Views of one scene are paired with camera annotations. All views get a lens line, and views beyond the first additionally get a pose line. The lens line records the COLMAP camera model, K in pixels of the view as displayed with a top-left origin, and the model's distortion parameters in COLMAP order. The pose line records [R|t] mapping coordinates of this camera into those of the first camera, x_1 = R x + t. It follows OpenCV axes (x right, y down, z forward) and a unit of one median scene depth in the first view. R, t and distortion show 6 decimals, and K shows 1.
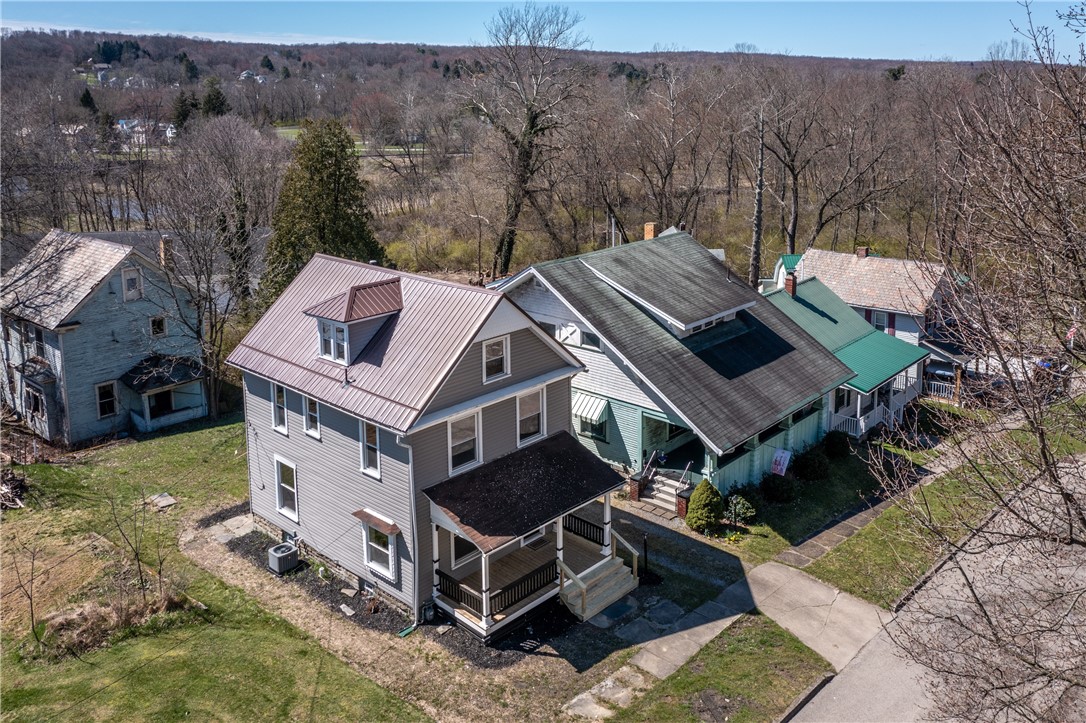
lens RADIAL K [[908.6, 0, 547.0], [0, 908.6, 190.6], [0, 0, 1]] dist [0.004313, 0.006430]
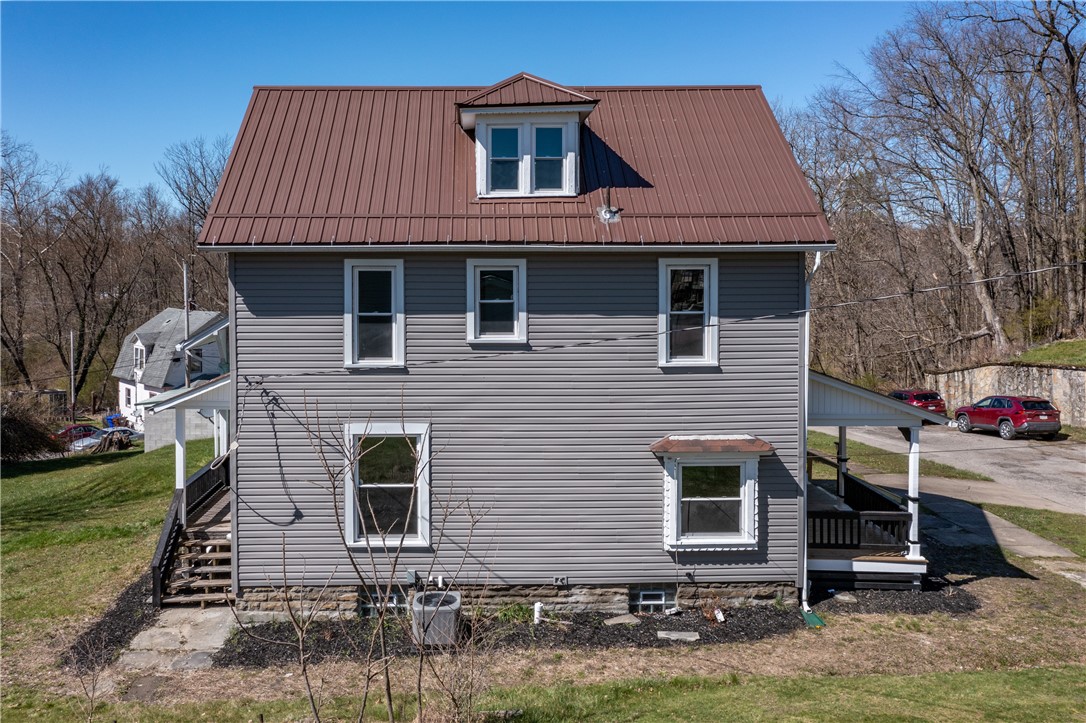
lens RADIAL K [[891.7, 0, 540.6], [0, 891.7, 279.3], [0, 0, 1]] dist [0.011828, 0.004726]
pose [[0.723646, -0.015063, 0.690007, -0.587516], [0.076366, 0.995370, -0.058360, 0.268706], [-0.685934, 0.094926, 0.721446, 0.634098]]
